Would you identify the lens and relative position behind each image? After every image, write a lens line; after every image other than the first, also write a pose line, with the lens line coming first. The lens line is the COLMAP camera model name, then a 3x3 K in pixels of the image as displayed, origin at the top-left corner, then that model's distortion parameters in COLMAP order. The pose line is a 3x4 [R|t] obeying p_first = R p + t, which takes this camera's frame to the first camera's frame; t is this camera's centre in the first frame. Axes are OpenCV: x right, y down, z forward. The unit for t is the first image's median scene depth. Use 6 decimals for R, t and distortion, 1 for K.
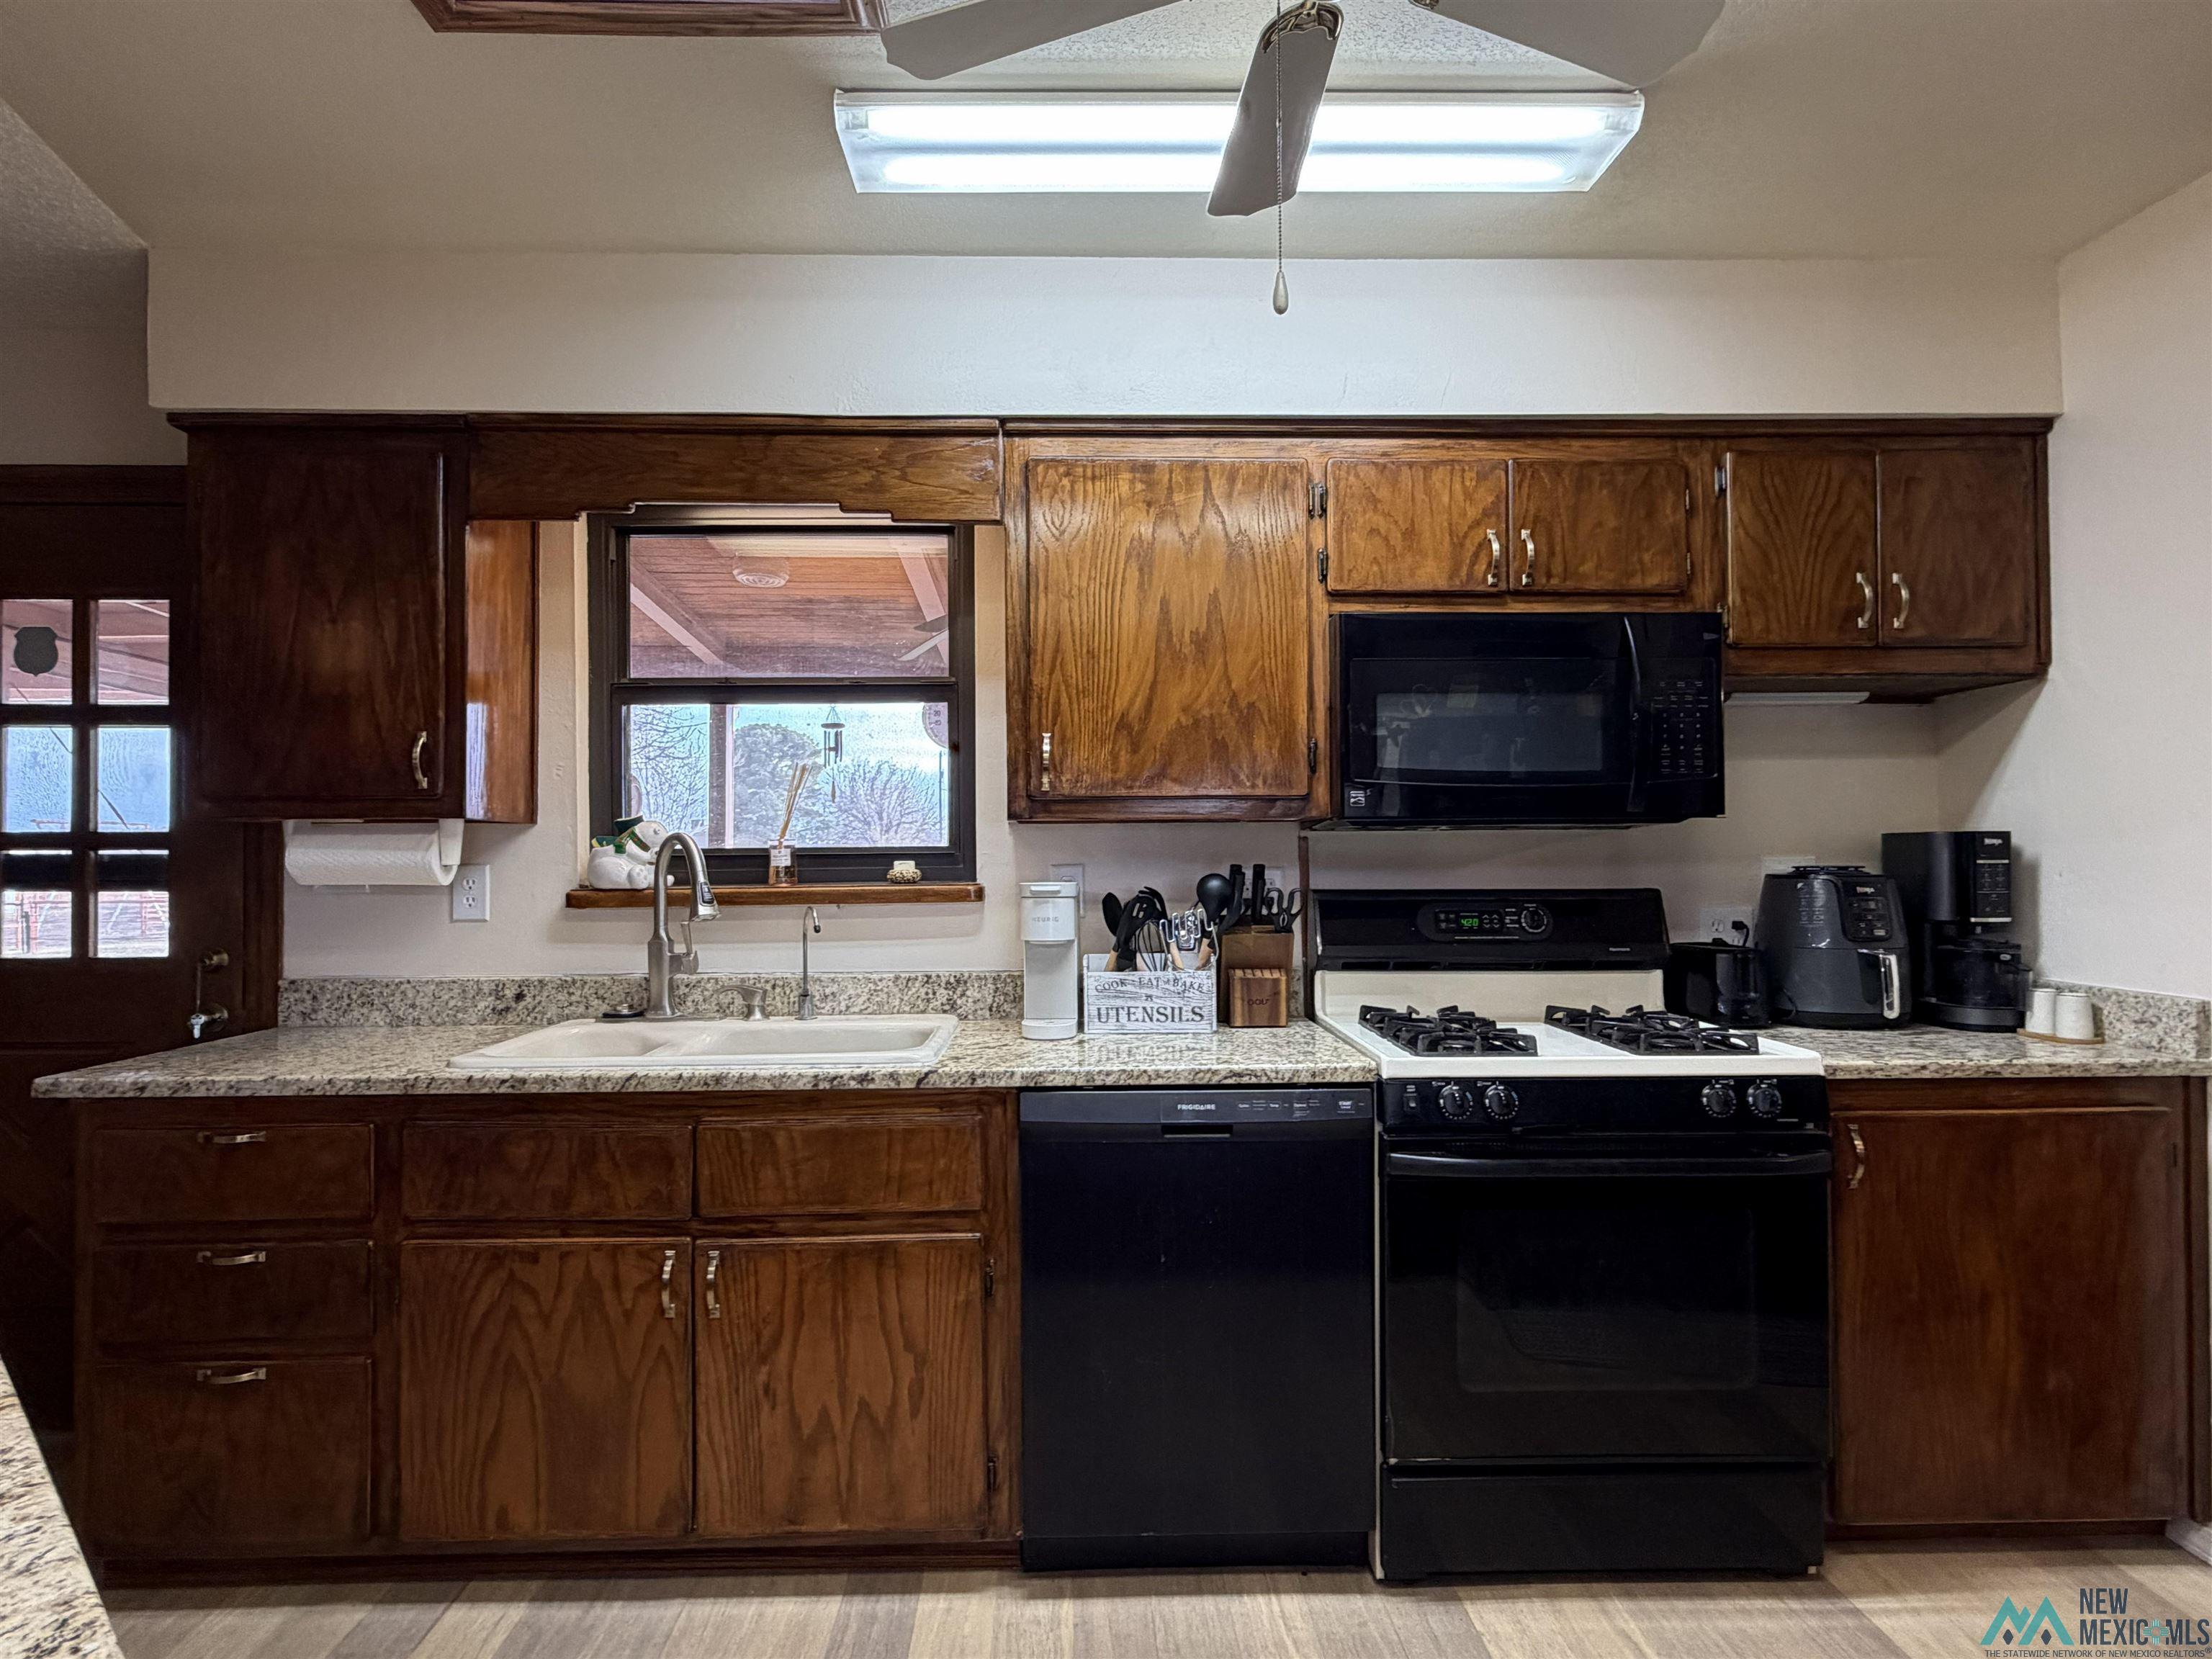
lens RADIAL K [[1229.0, 0, 1106.0], [0, 1229.0, 829.5], [0, 0, 1]] dist [-0.001327, 0.001196]
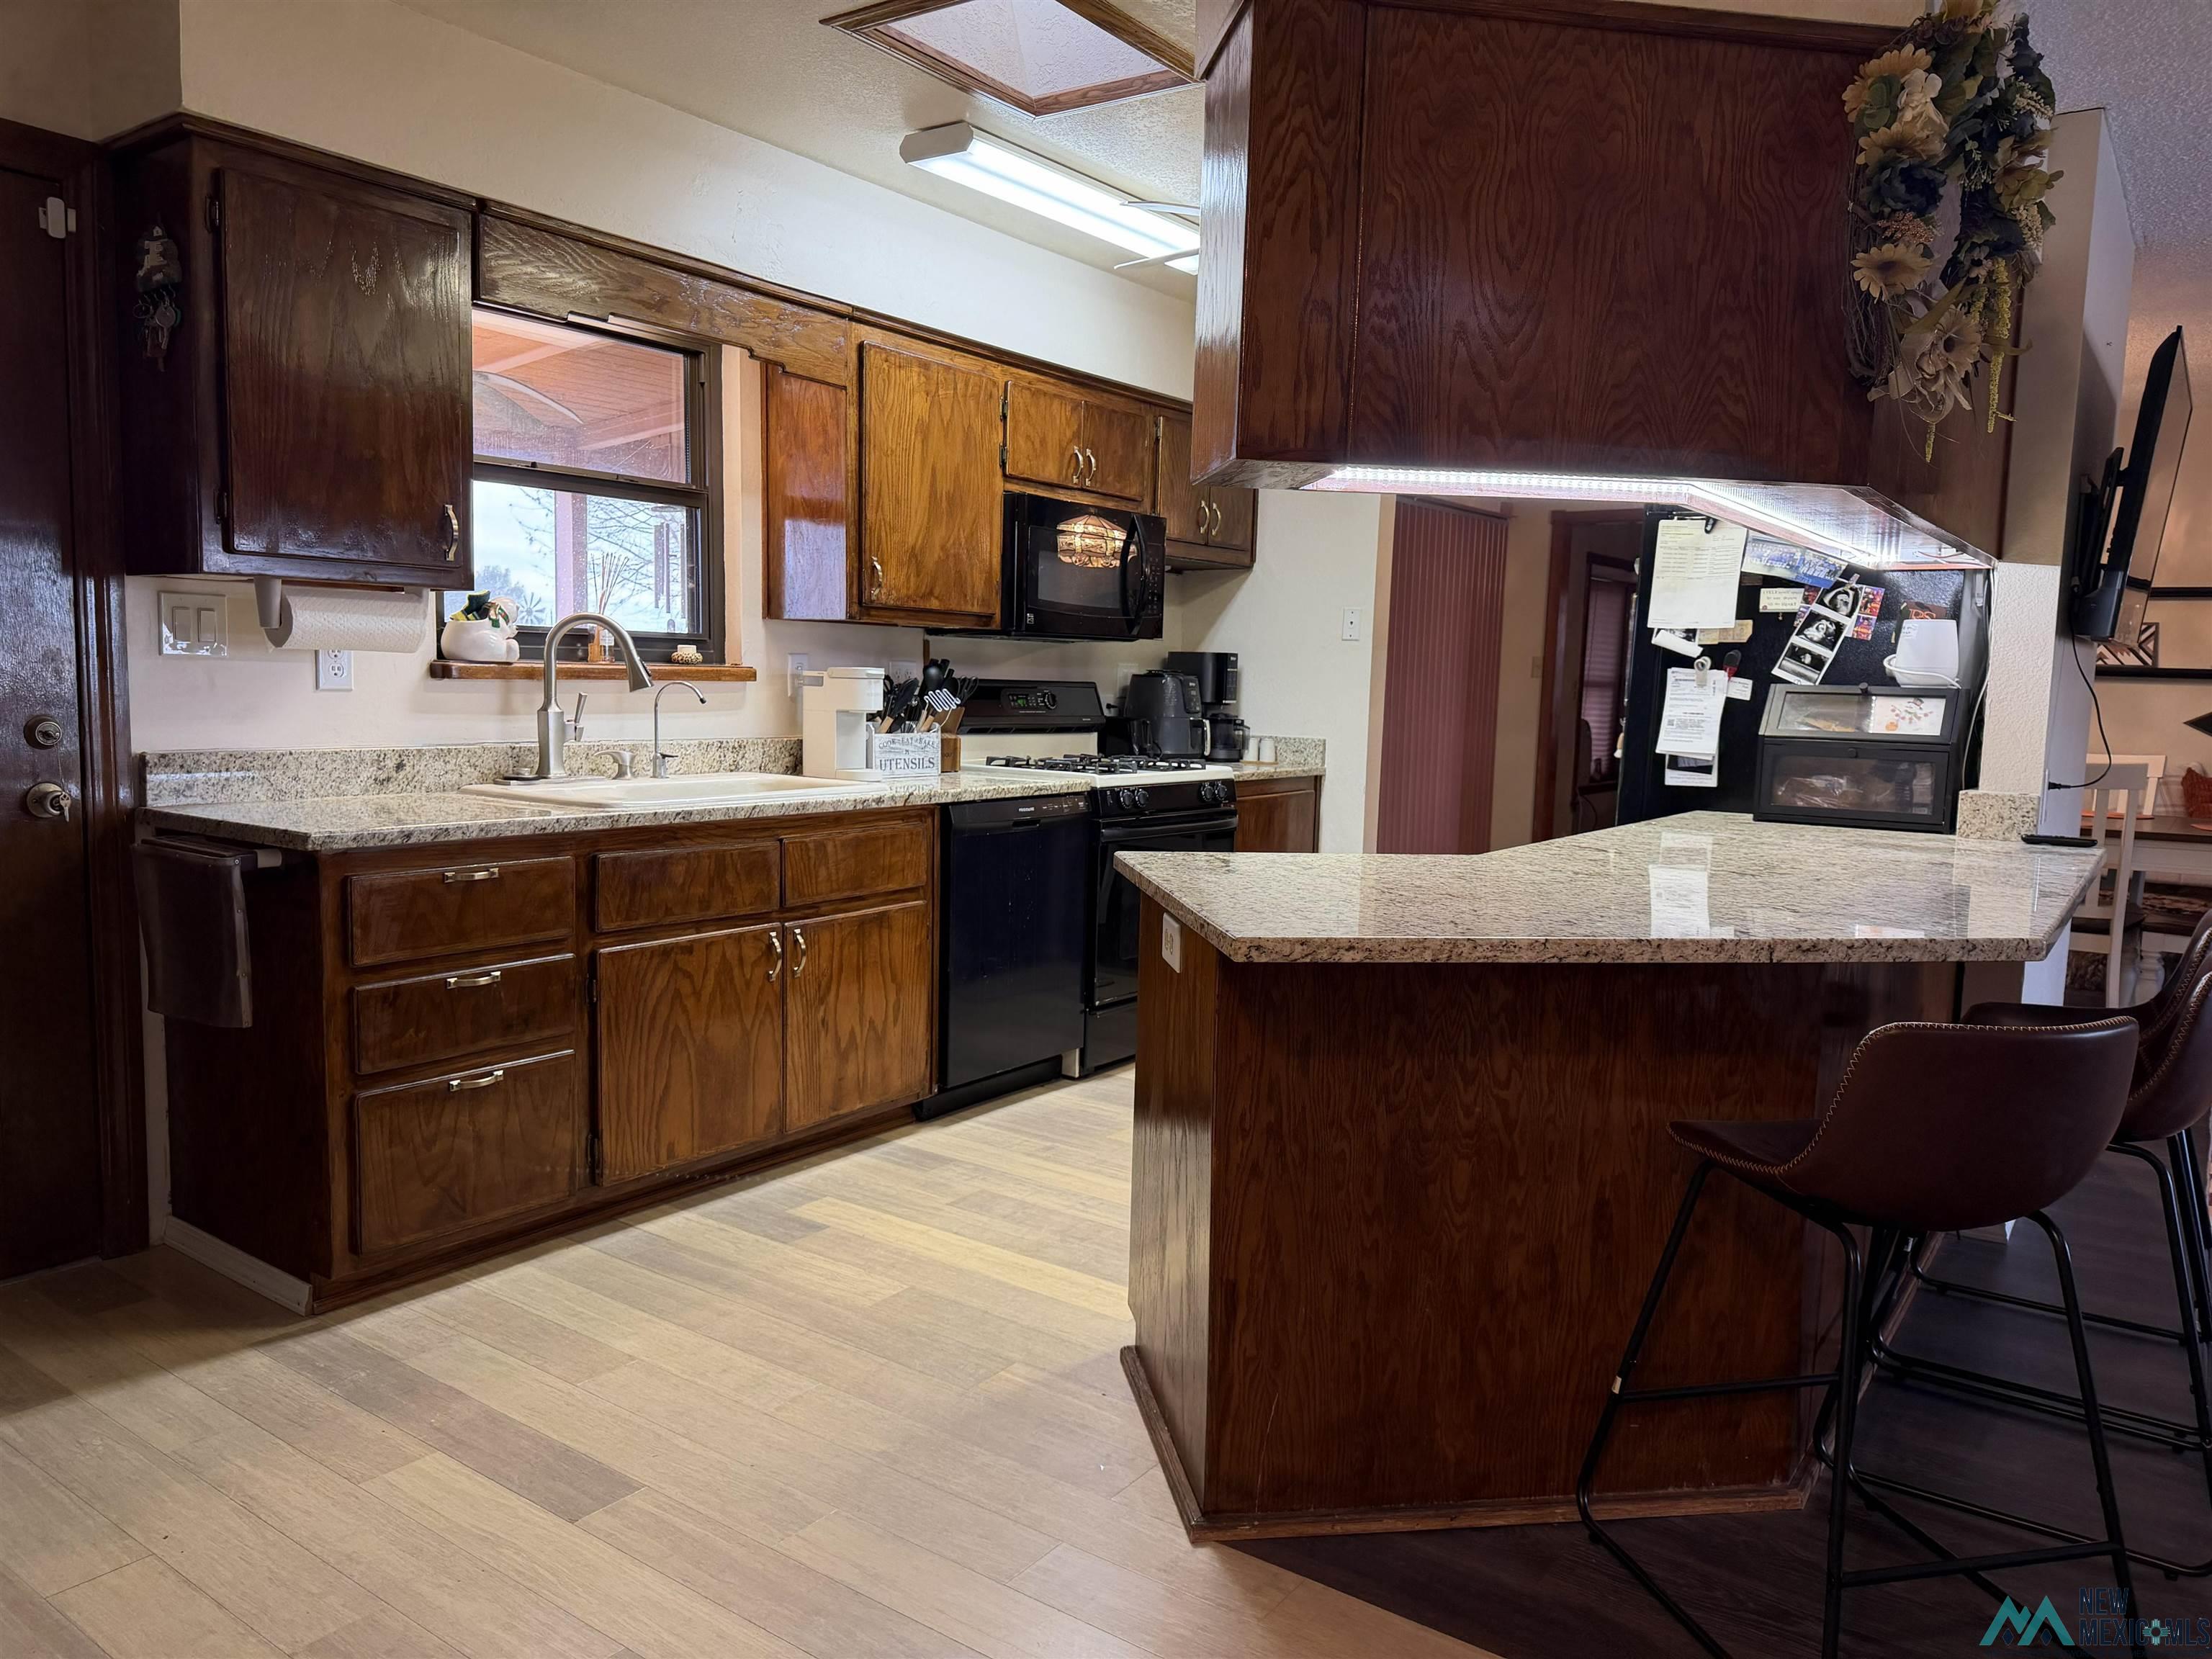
lens RADIAL K [[1554.5, 0, 1110.9], [0, 1554.5, 839.2], [0, 0, 1]] dist [0.086929, -0.111177]
pose [[0.602375, -0.062092, 0.795794, -1.302959], [-0.046827, 0.992504, 0.112886, 0.024650], [-0.796838, -0.105265, 0.594952, -0.271759]]
